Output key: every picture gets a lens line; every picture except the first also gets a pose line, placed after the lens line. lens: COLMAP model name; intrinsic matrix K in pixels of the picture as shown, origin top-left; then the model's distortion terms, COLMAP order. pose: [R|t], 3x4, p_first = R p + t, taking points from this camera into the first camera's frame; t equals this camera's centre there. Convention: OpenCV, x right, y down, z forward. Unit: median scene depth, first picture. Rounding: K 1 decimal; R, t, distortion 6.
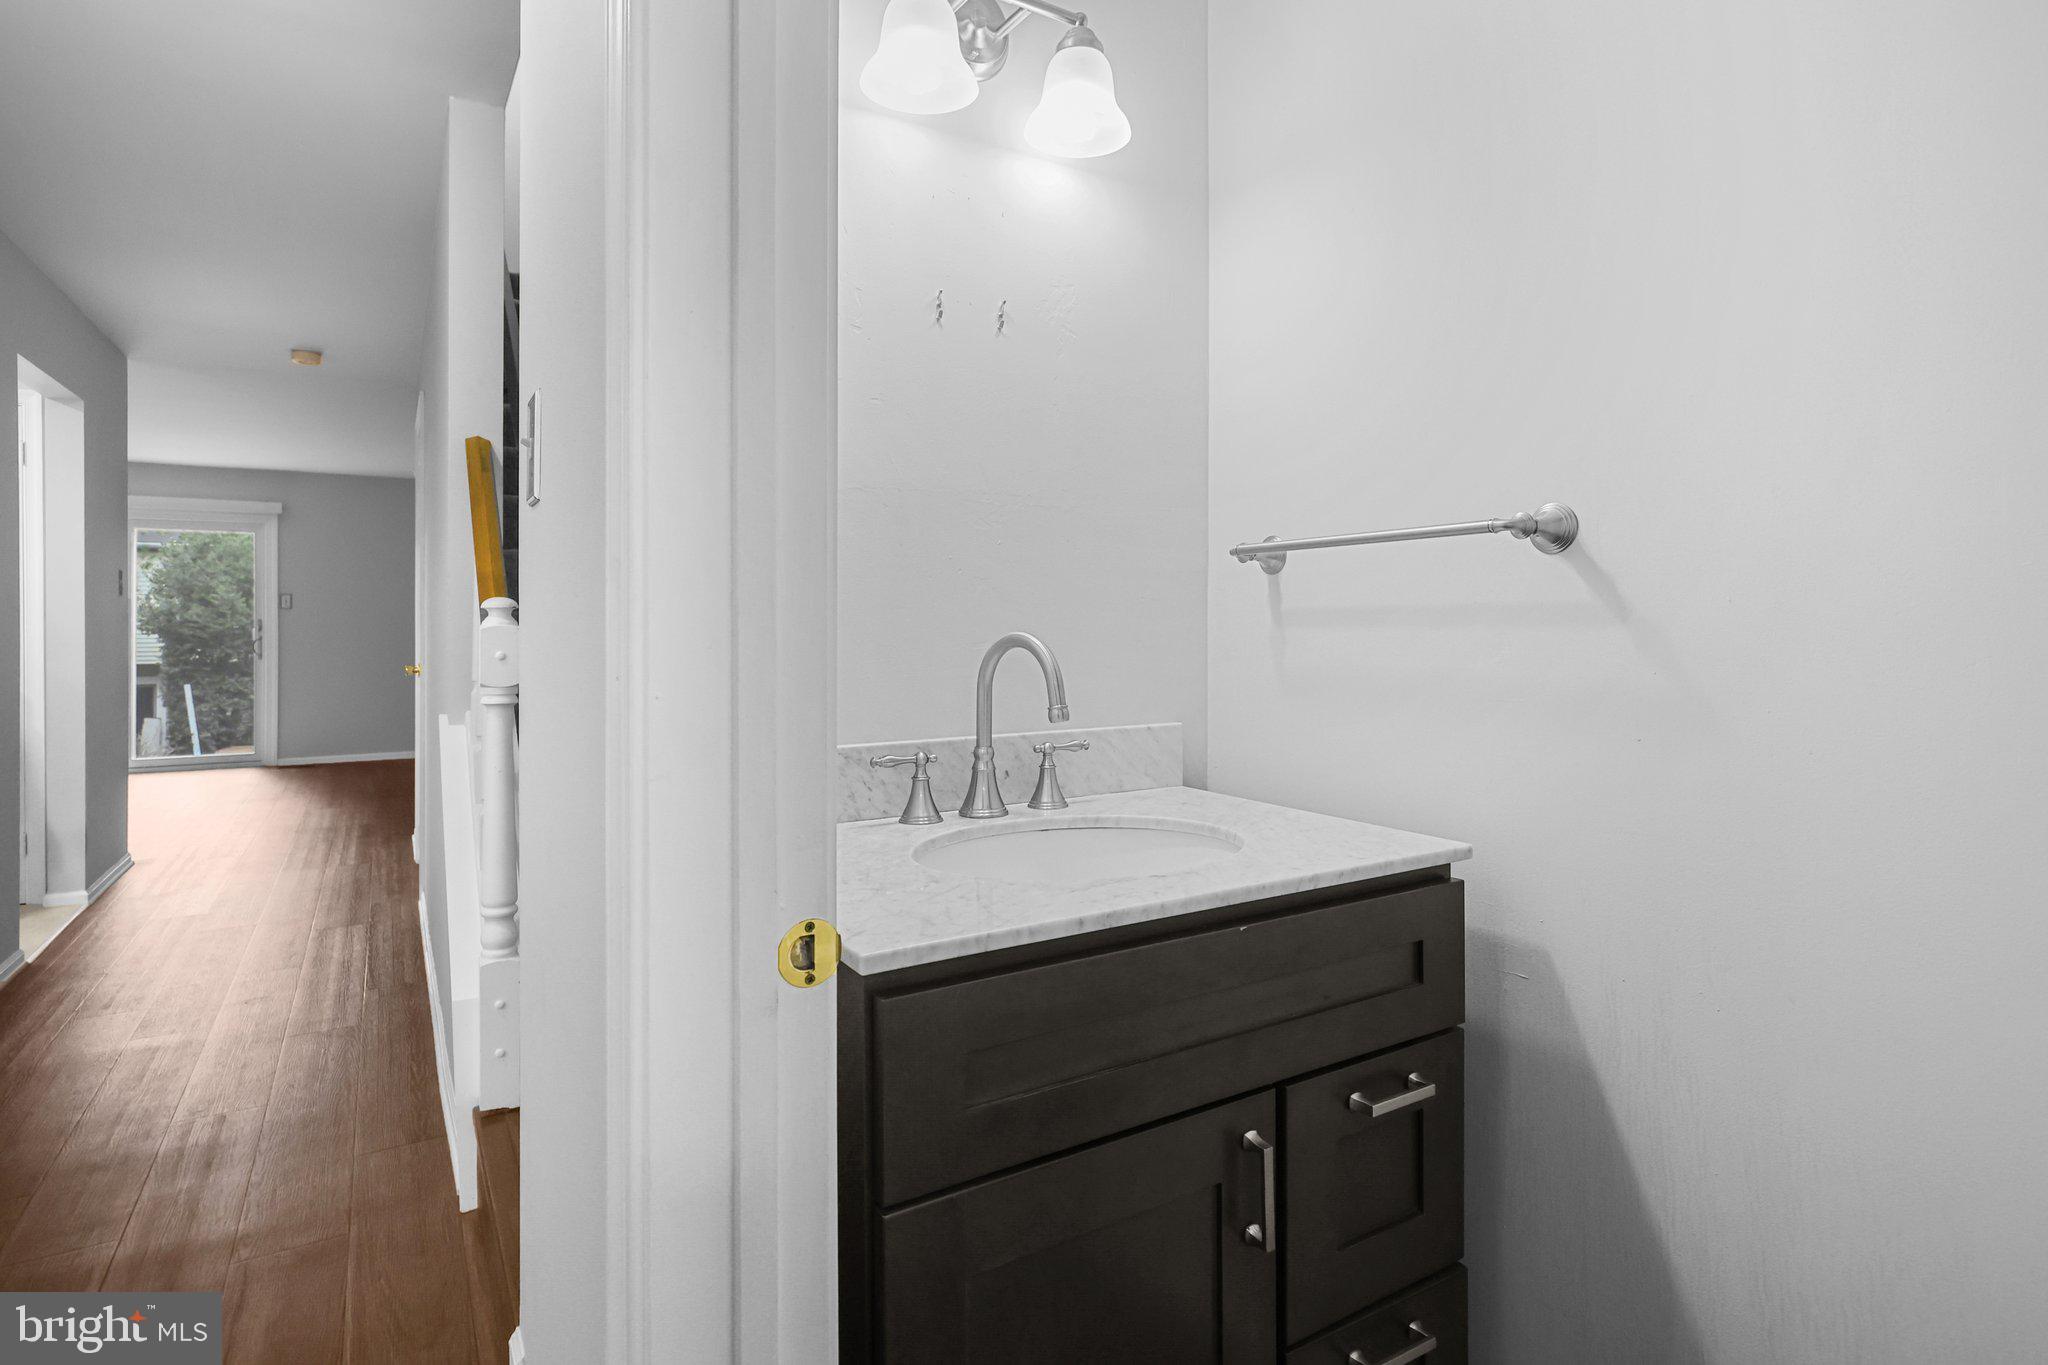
lens RADIAL K [[1025.9, 0, 1033.0], [0, 1025.9, 611.7], [0, 0, 1]] dist [-0.000106, 0.000026]
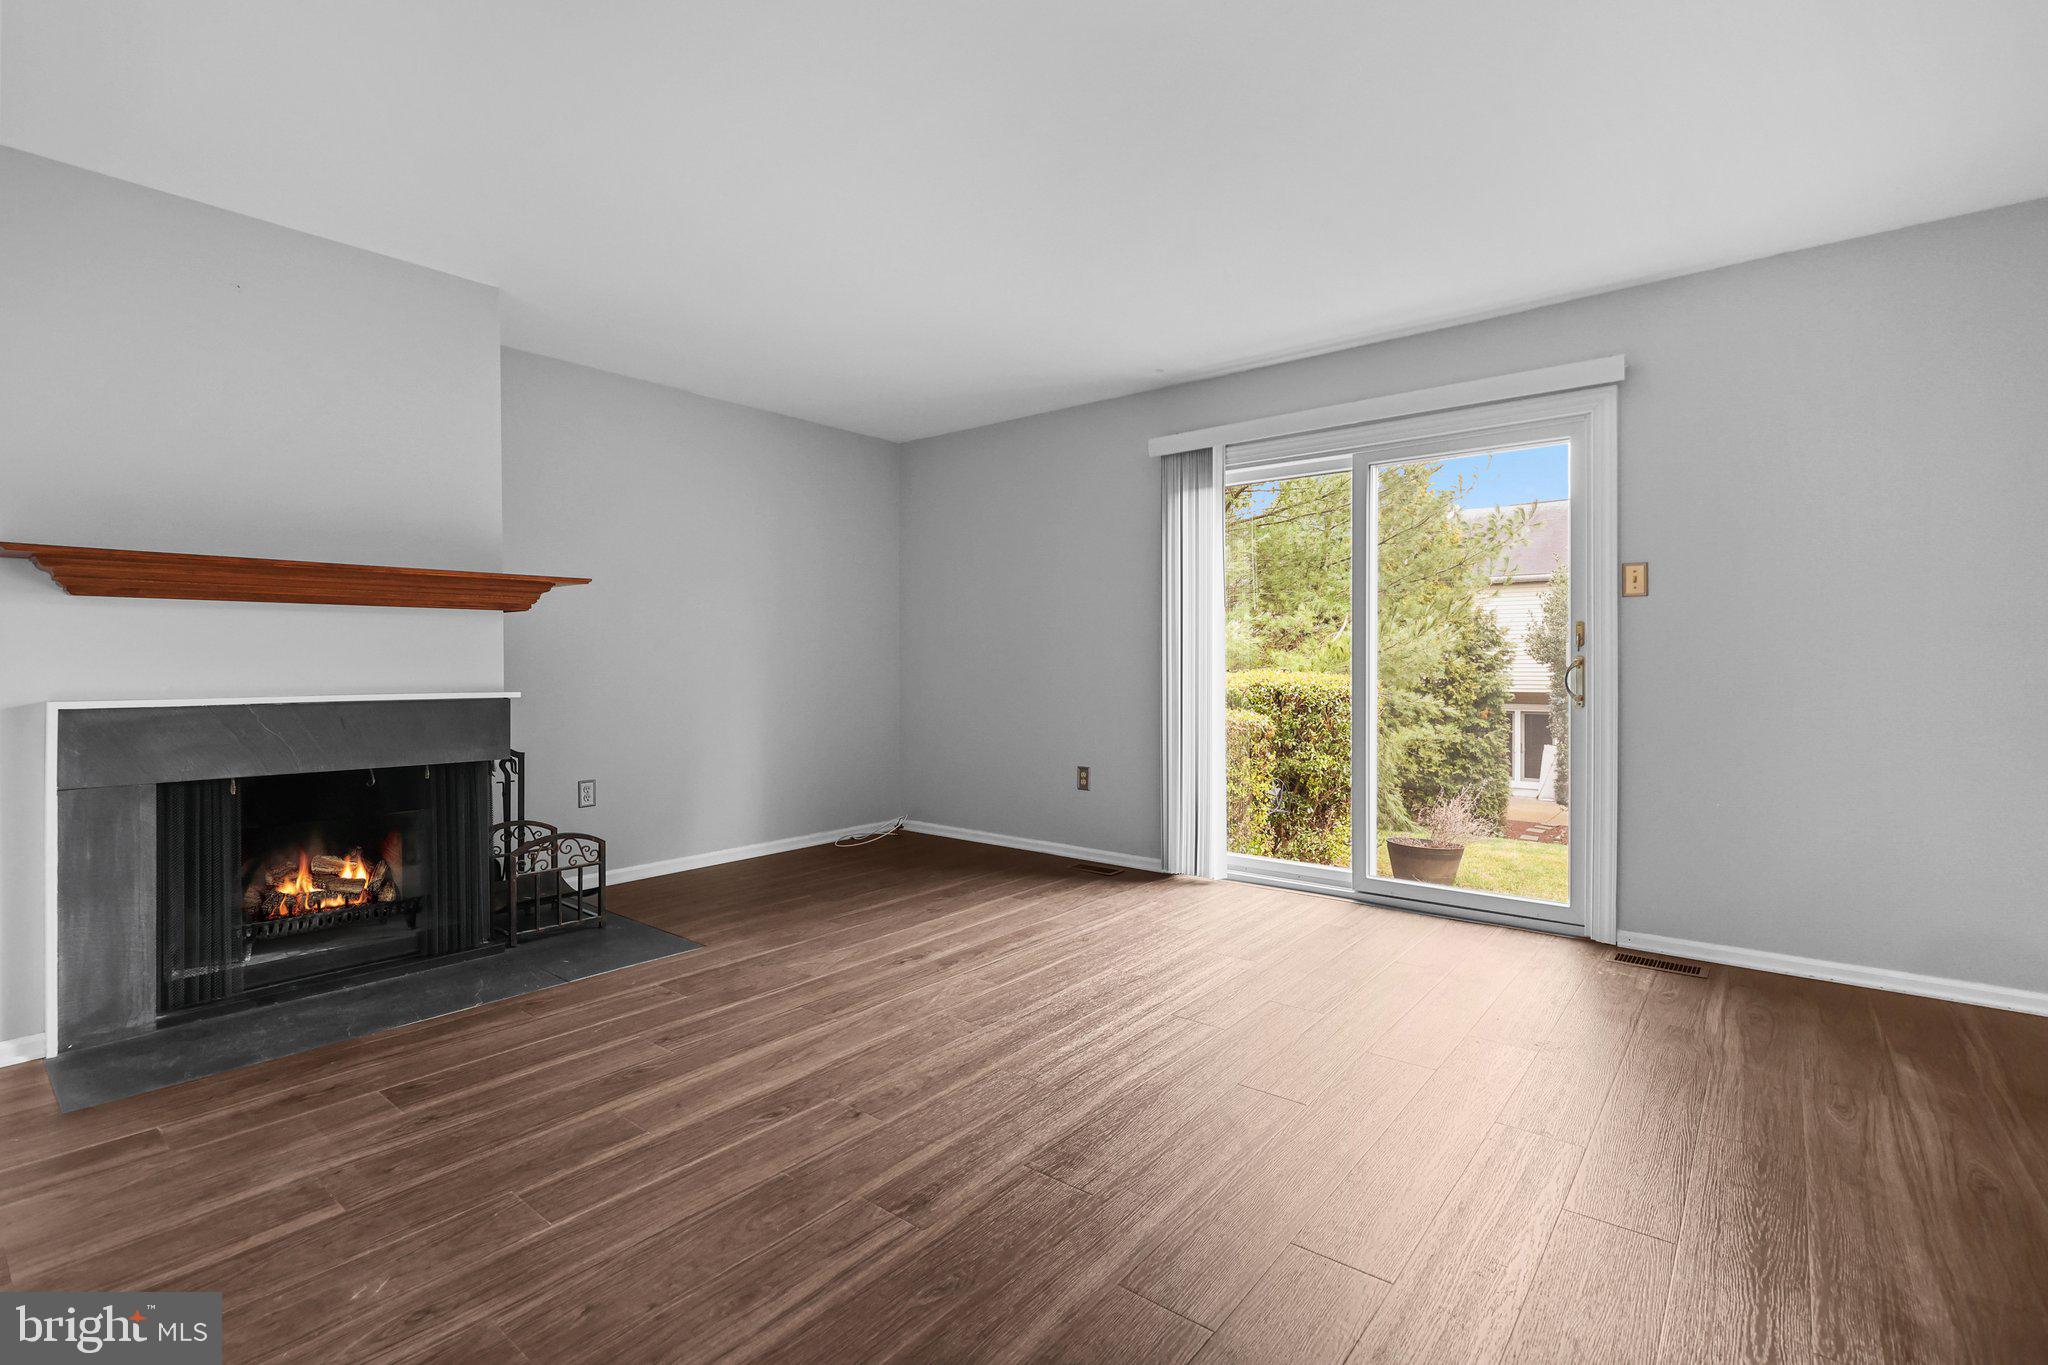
lens RADIAL K [[938.4, 0, 1024.0], [0, 938.4, 682.5], [0, 0, 1]] dist [0.000152, -0.000058]
pose [[0.323519, 0.020846, -0.945992, -0.430759], [0.016671, 0.999477, 0.027726, 0.019065], [0.946075, -0.024741, 0.323002, 0.621191]]
